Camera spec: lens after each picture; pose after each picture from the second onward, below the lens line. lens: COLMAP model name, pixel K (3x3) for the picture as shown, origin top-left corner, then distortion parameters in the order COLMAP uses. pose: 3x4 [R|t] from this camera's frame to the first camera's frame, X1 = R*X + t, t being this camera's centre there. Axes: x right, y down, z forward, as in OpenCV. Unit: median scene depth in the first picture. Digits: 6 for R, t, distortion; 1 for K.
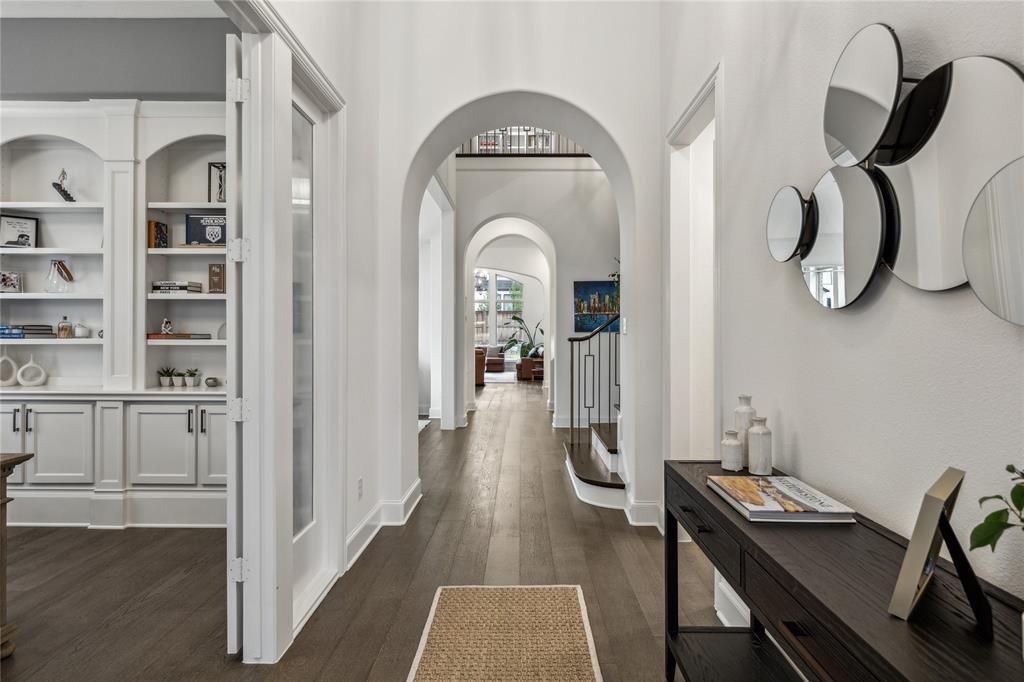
lens RADIAL K [[556.6, 0, 509.8], [0, 556.6, 334.9], [0, 0, 1]] dist [0.001853, -0.002500]
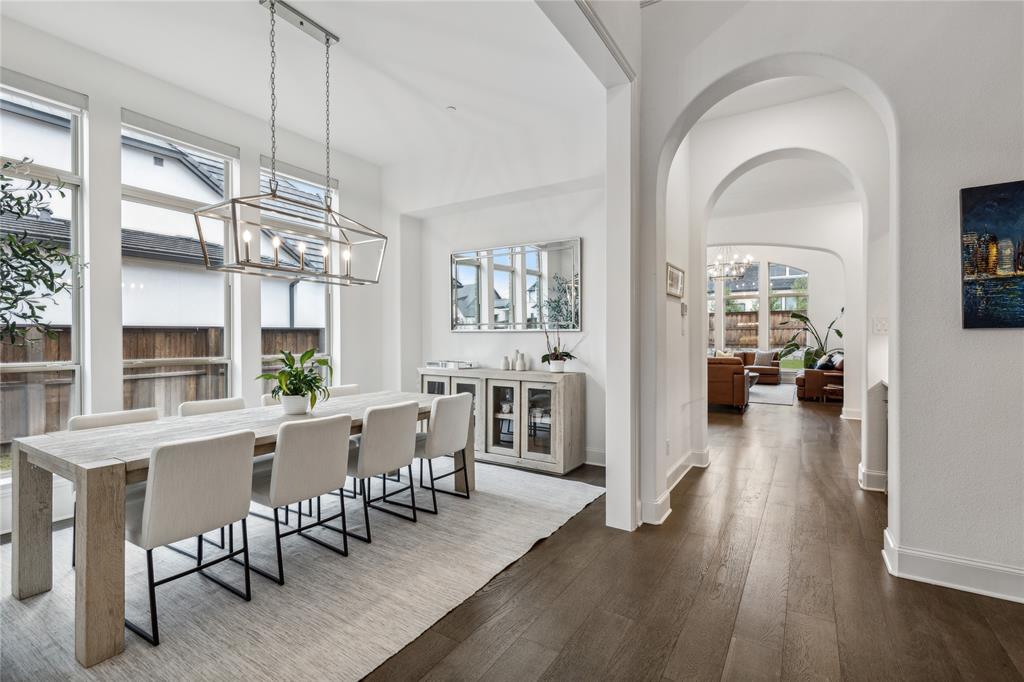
lens RADIAL K [[469.4, 0, 511.1], [0, 469.4, 340.1], [0, 0, 1]] dist [0.003793, 0.000196]
pose [[0.855372, -0.000329, -0.518014, 0.021822], [0.002212, 0.999993, 0.003016, 0.001119], [0.518010, -0.003726, 0.855367, 0.566911]]
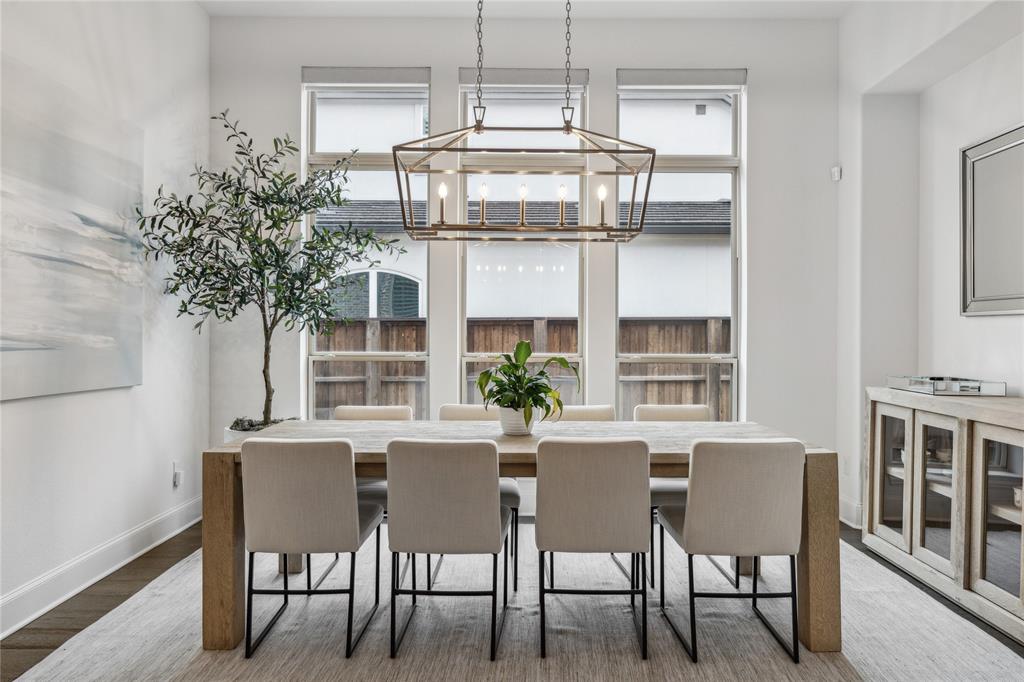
lens RADIAL K [[711.4, 0, 511.6], [0, 711.4, 340.7], [0, 0, 1]] dist [-0.002856, 0.000154]
pose [[0.015949, 0.007454, -0.999845, 0.100270], [-0.006502, 0.999952, 0.007351, 0.008413], [0.999852, 0.006384, 0.015996, 0.904270]]
